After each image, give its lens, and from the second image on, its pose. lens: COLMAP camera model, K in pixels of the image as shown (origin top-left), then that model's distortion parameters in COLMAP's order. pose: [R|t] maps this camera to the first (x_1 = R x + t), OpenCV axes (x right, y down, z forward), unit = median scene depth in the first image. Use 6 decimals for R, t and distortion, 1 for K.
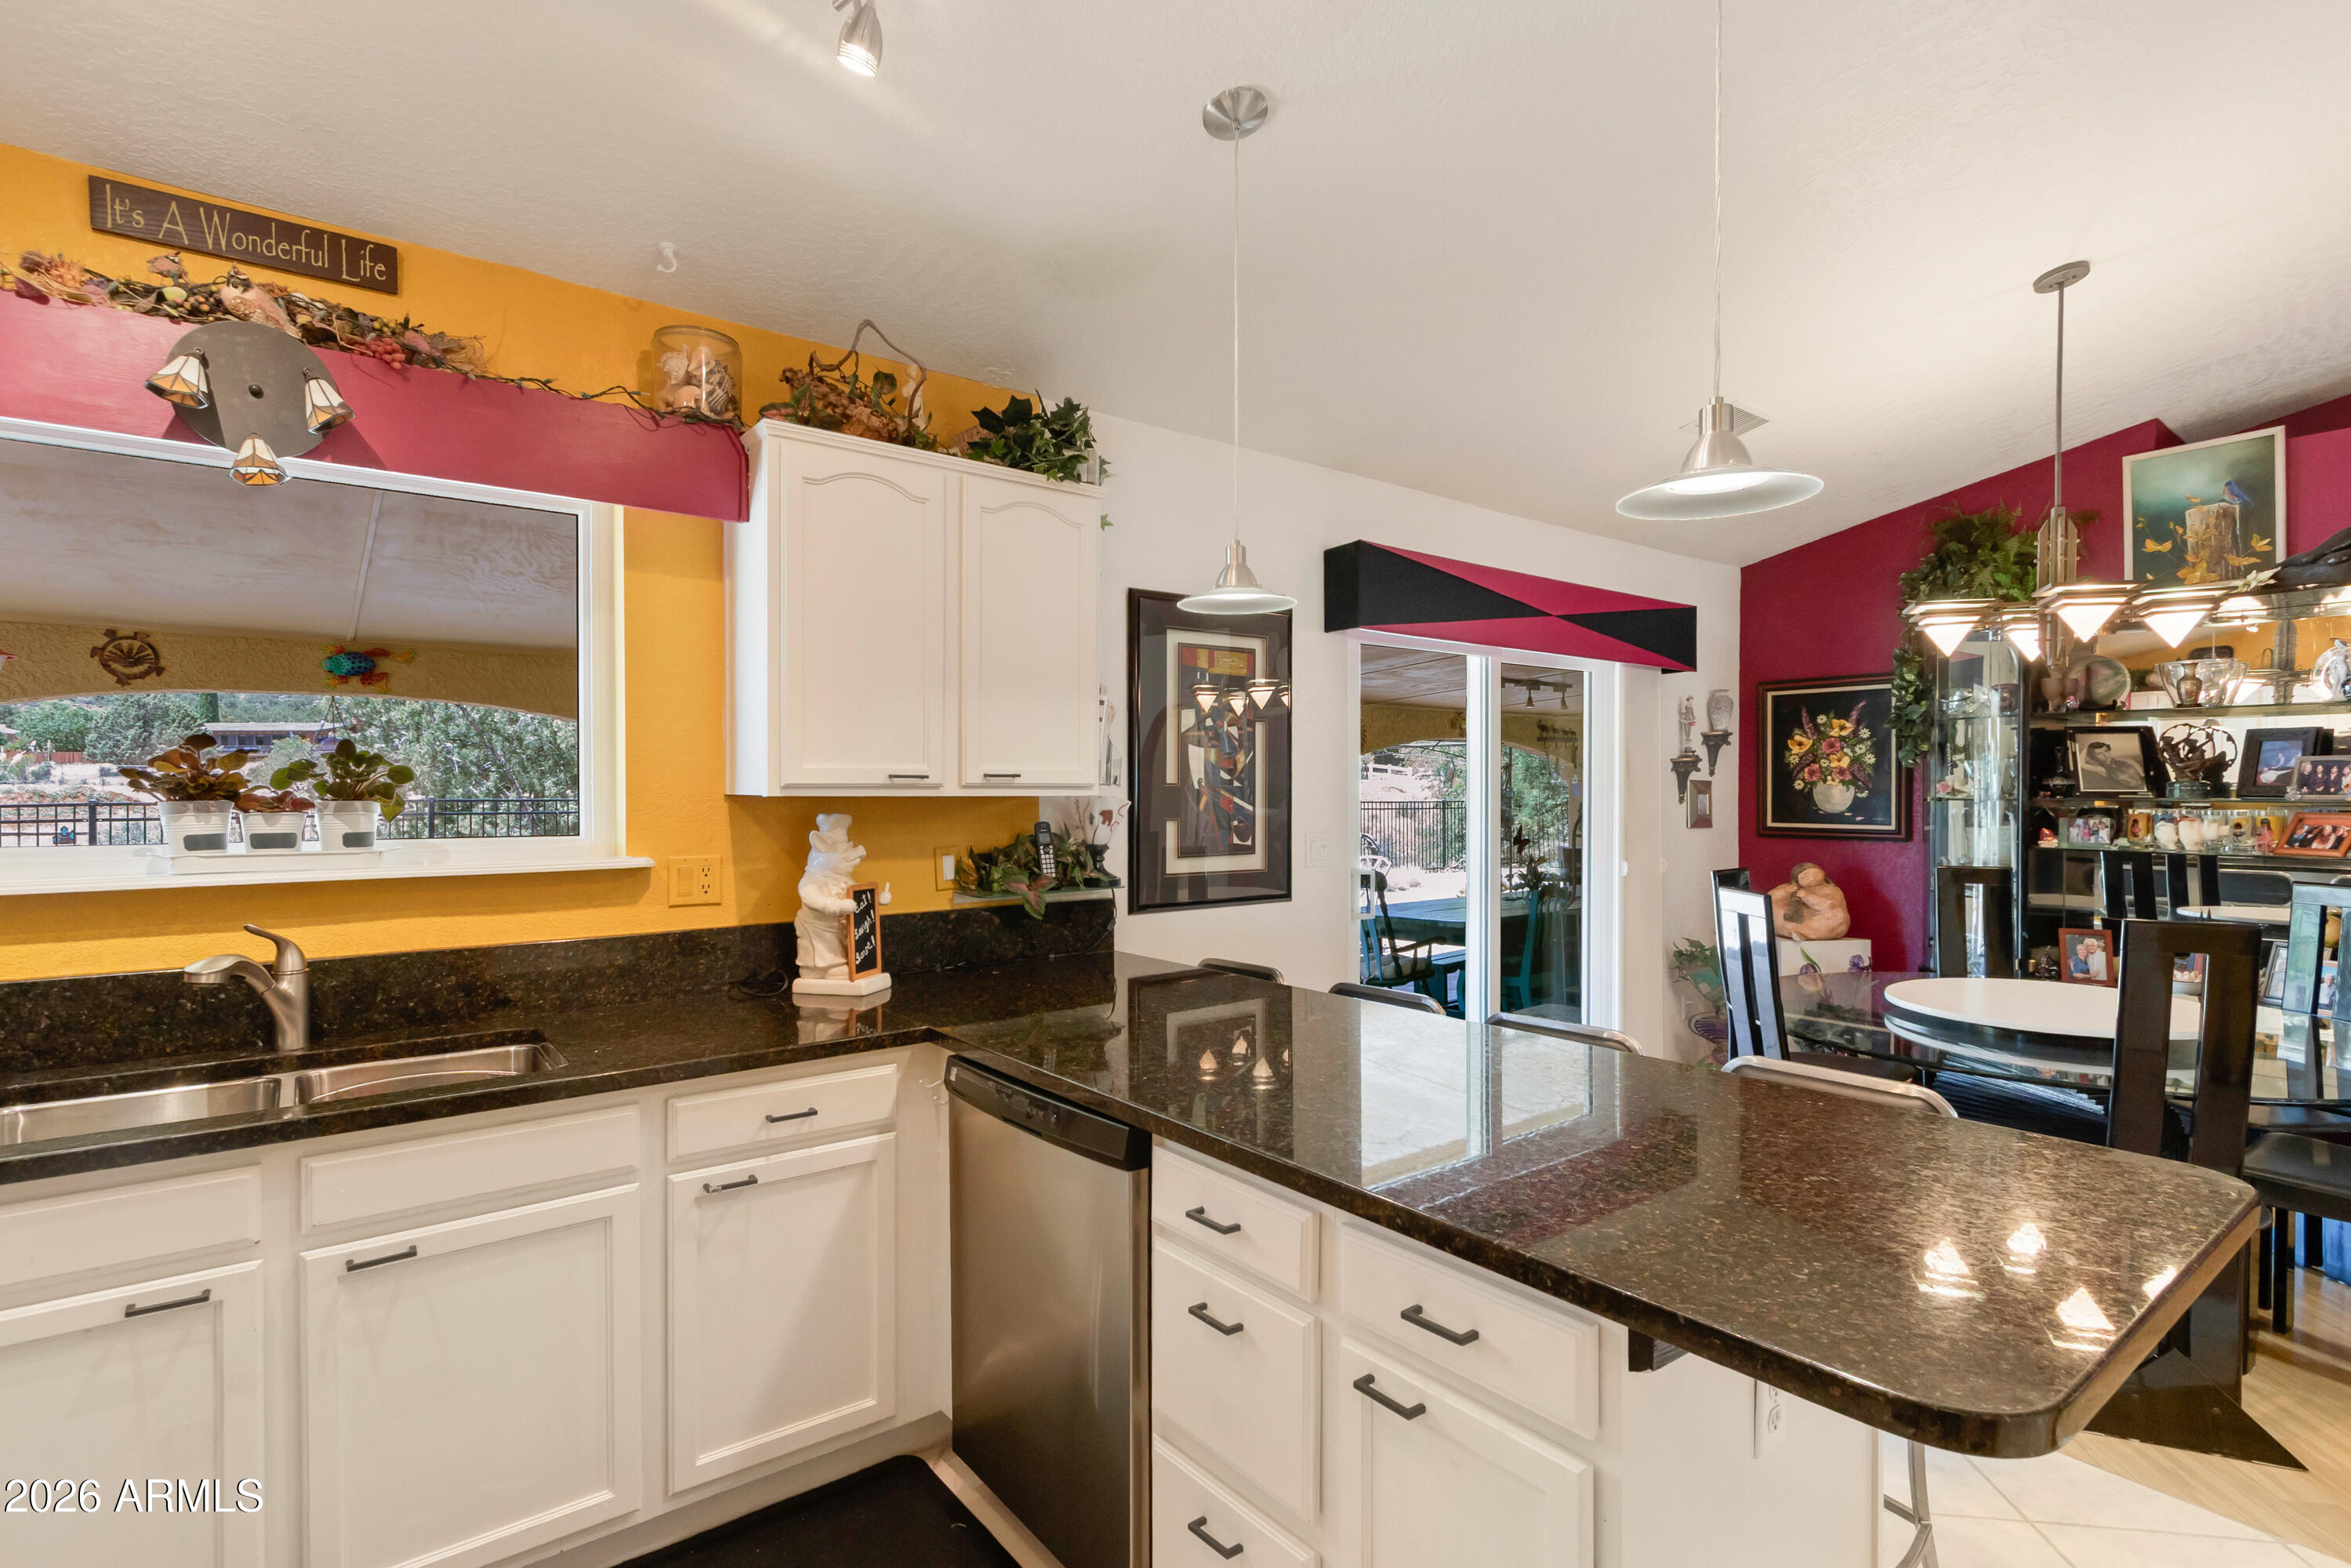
lens RADIAL K [[1120.7, 0, 1178.7], [0, 1120.7, 795.5], [0, 0, 1]] dist [0.002058, -0.000414]
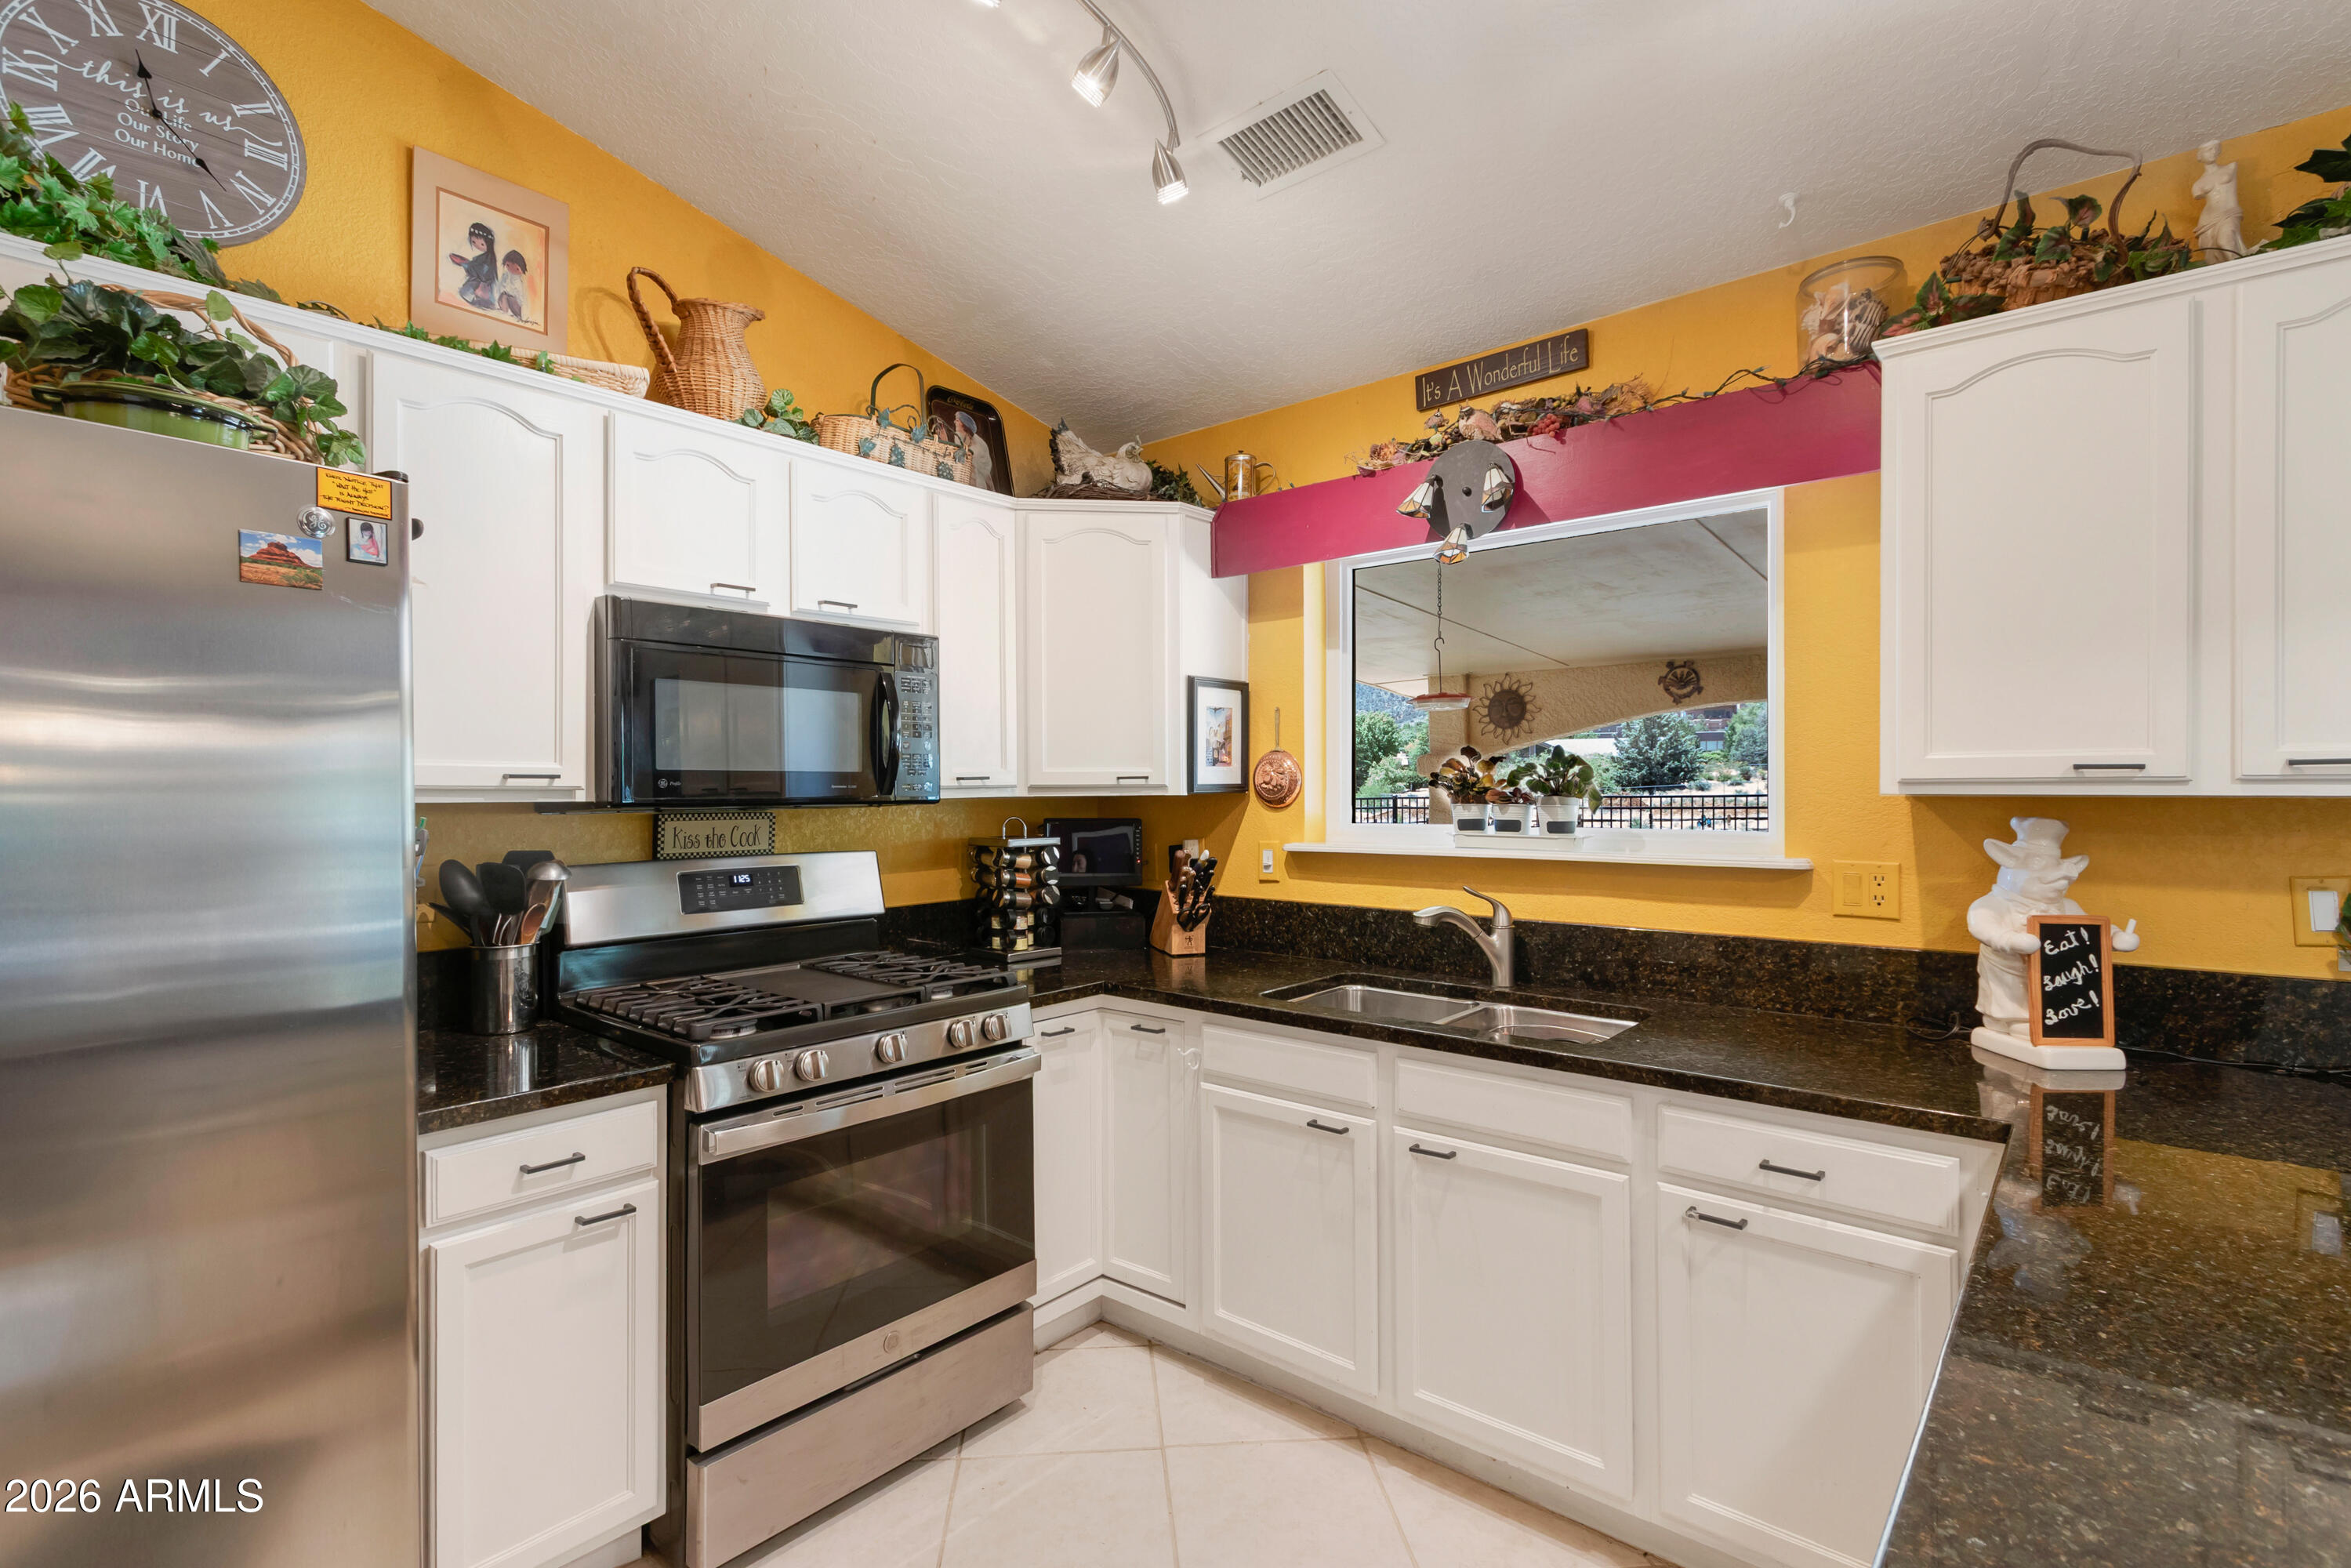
lens RADIAL K [[1094.5, 0, 1175.5], [0, 1094.5, 784.0], [0, 0, 1]] dist [0.002356, 0.000023]
pose [[0.196035, -0.001743, -0.980595, 0.330563], [-0.000471, 0.999998, -0.001871, -0.004958], [0.980597, 0.000829, 0.196033, 0.330681]]
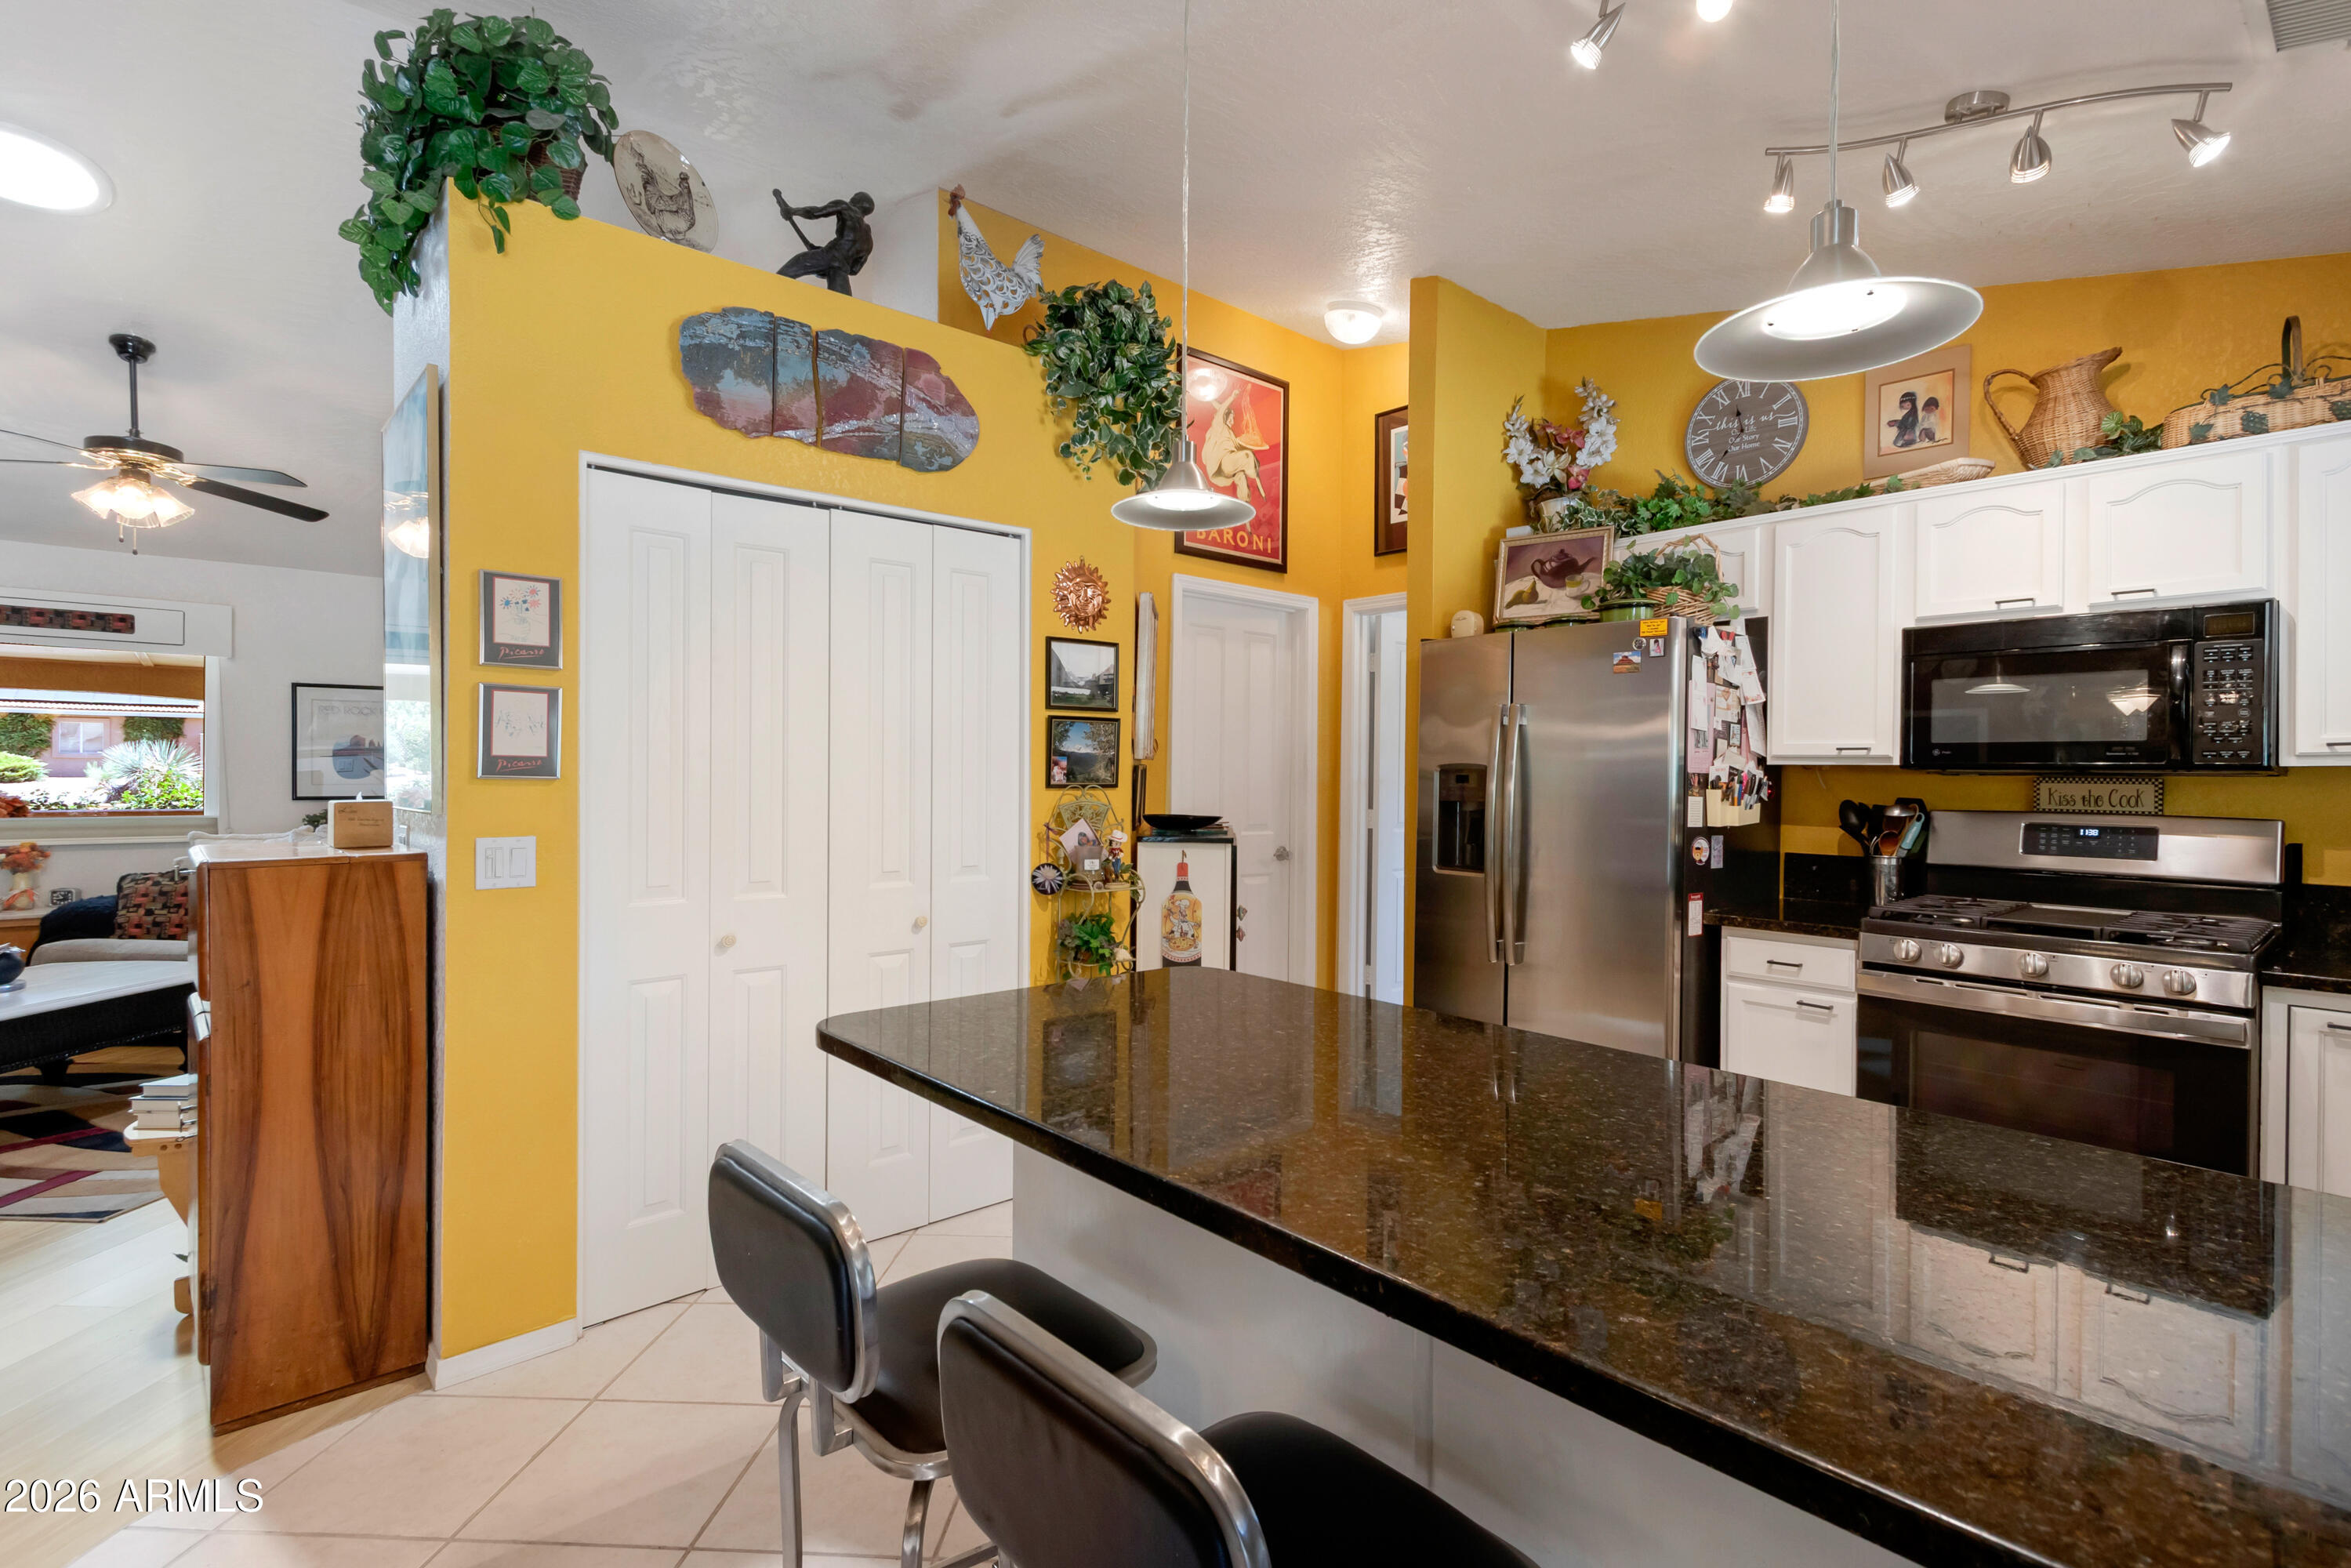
lens RADIAL K [[1106.2, 0, 1175.5], [0, 1106.2, 784.0], [0, 0, 1]] dist [0.012634, -0.008625]
pose [[-0.998911, -0.005442, -0.046340, 0.327406], [-0.006181, 0.999856, 0.015827, 0.015008], [0.046247, 0.016096, -0.998800, 1.359829]]
